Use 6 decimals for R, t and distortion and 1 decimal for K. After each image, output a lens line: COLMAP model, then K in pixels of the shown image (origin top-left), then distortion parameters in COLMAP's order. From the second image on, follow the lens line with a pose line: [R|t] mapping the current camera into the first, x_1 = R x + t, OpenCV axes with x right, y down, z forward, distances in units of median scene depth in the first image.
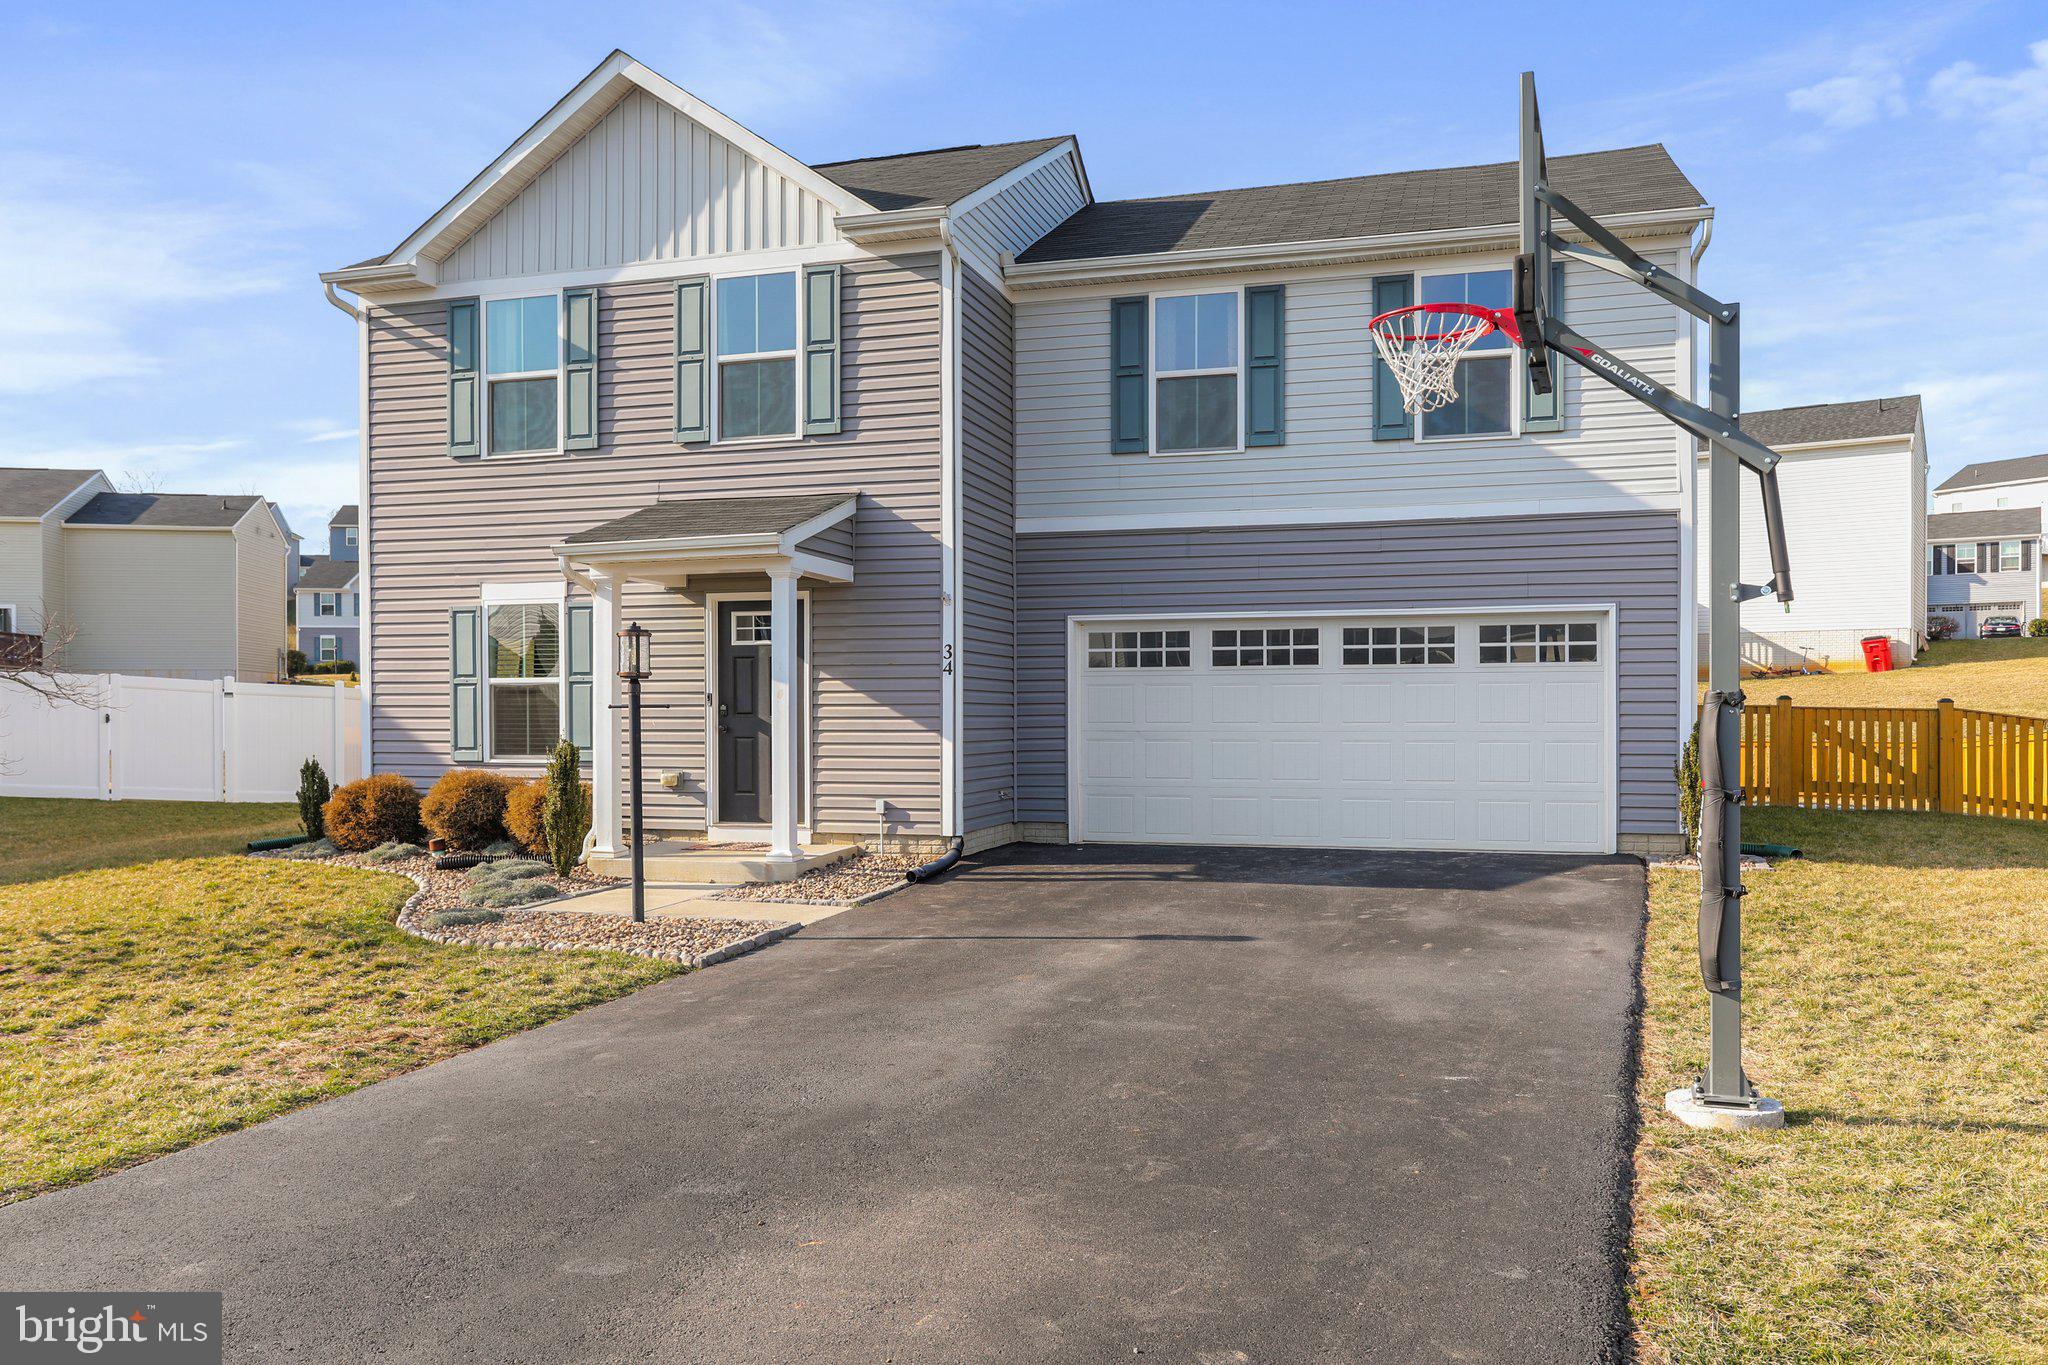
lens RADIAL K [[1544.1, 0, 1023.2], [0, 1544.1, 690.8], [0, 0, 1]] dist [0.000560, 0.003608]
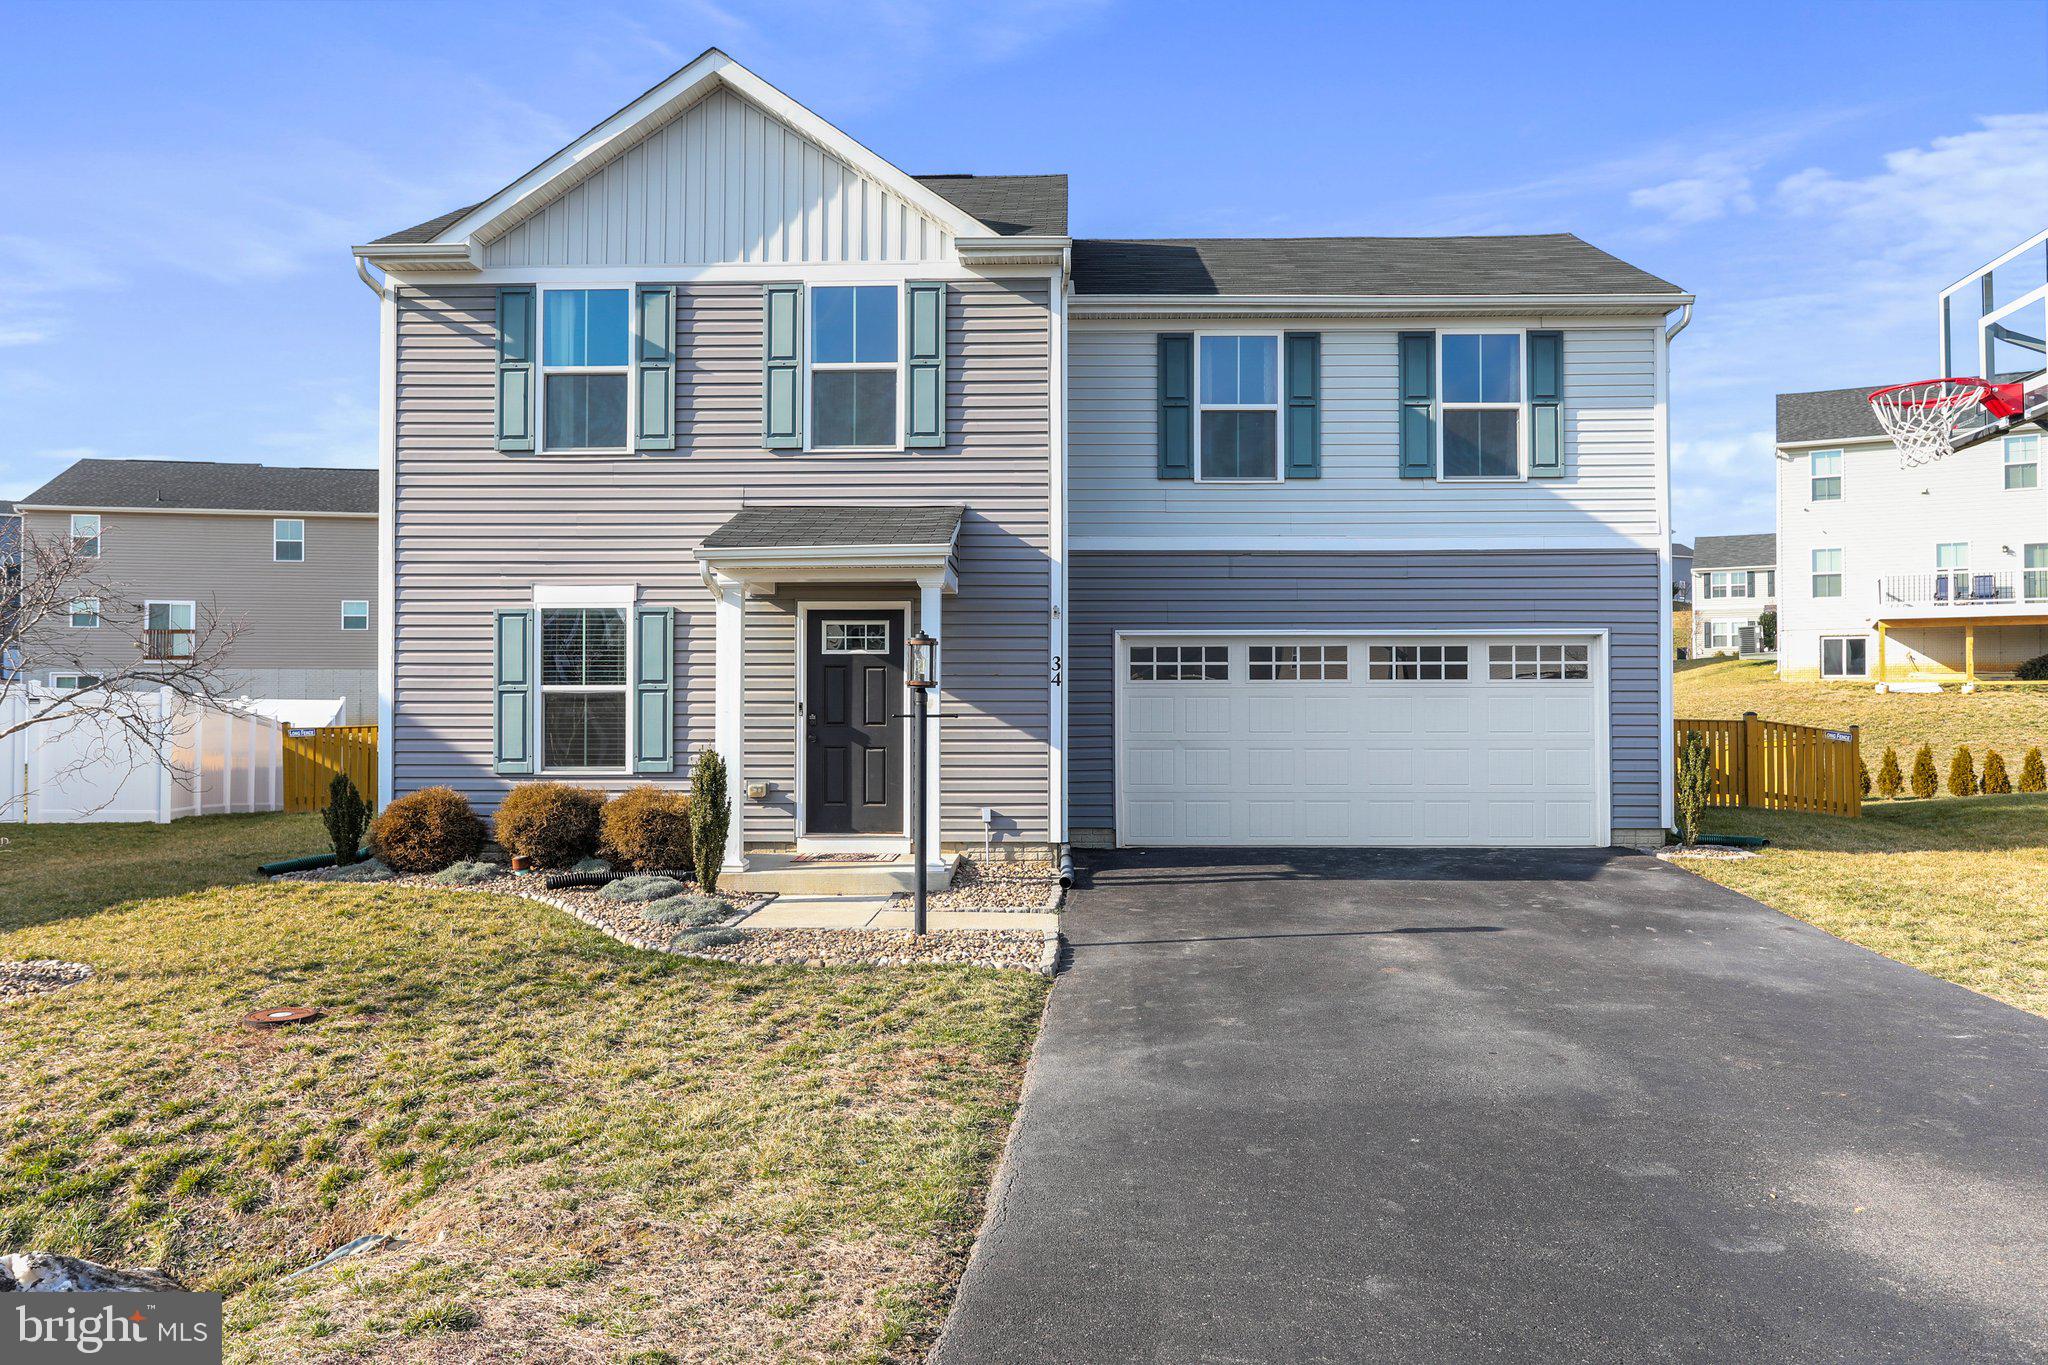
lens RADIAL K [[1487.2, 0, 1030.5], [0, 1487.2, 656.6], [0, 0, 1]] dist [-0.000289, 0.001414]
pose [[0.964080, 0.013316, 0.265280, -0.307505], [-0.004845, 0.999458, -0.032562, 0.002418], [-0.265569, 0.030108, 0.963622, 0.043787]]
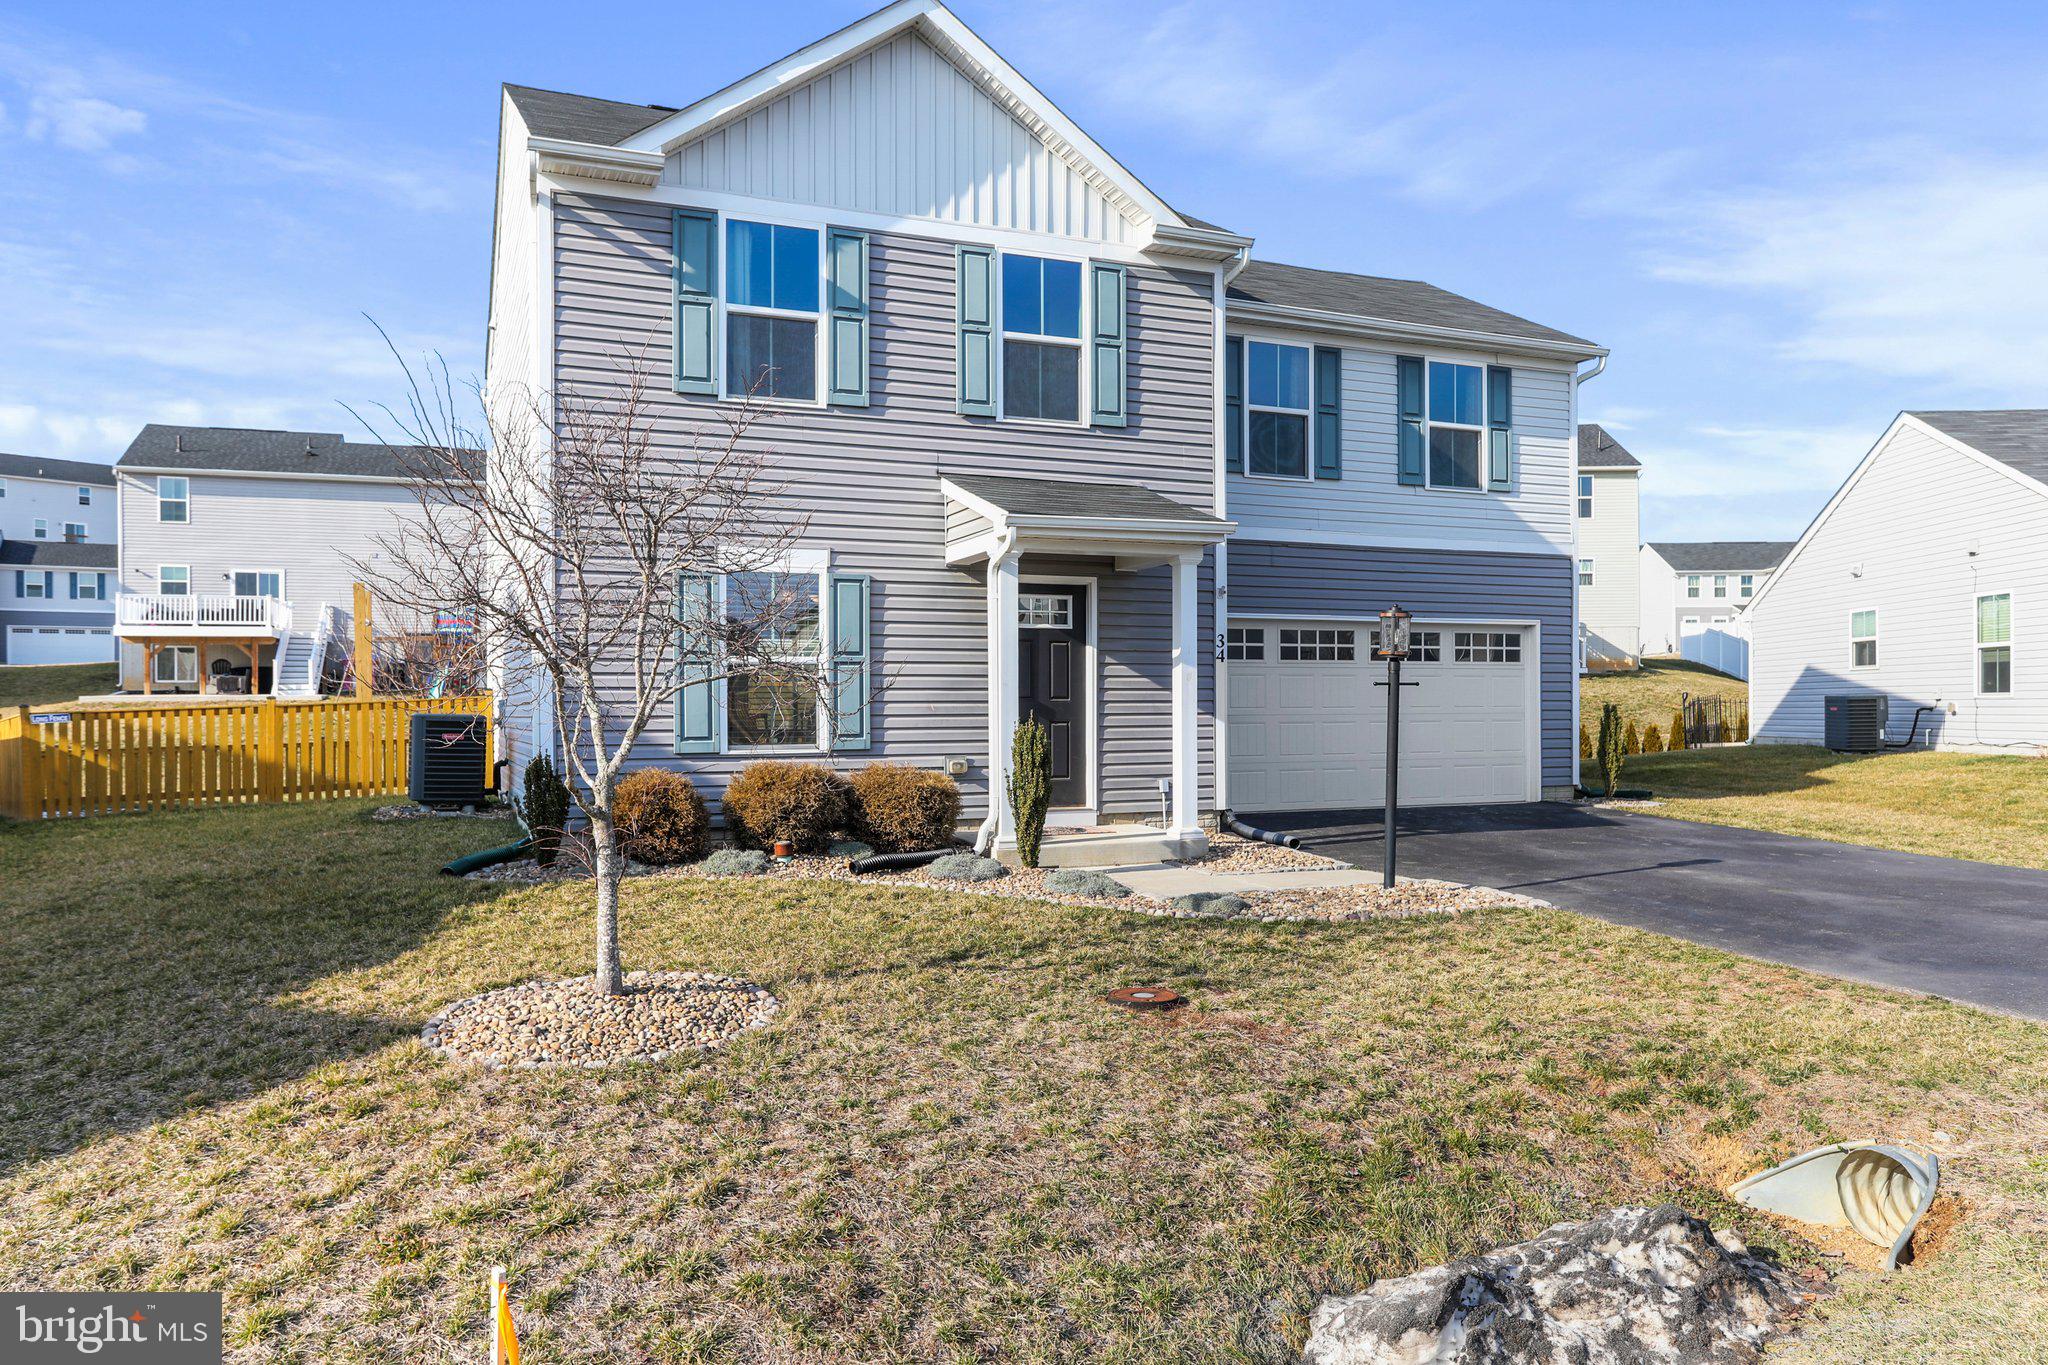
lens RADIAL K [[1451.4, 0, 1031.4], [0, 1451.4, 676.7], [0, 0, 1]] dist [-0.002950, -0.000141]
pose [[0.765573, 0.013496, 0.643207, -0.756363], [-0.004744, 0.999871, -0.015332, 0.015244], [-0.643331, 0.008687, 0.765539, 0.282034]]
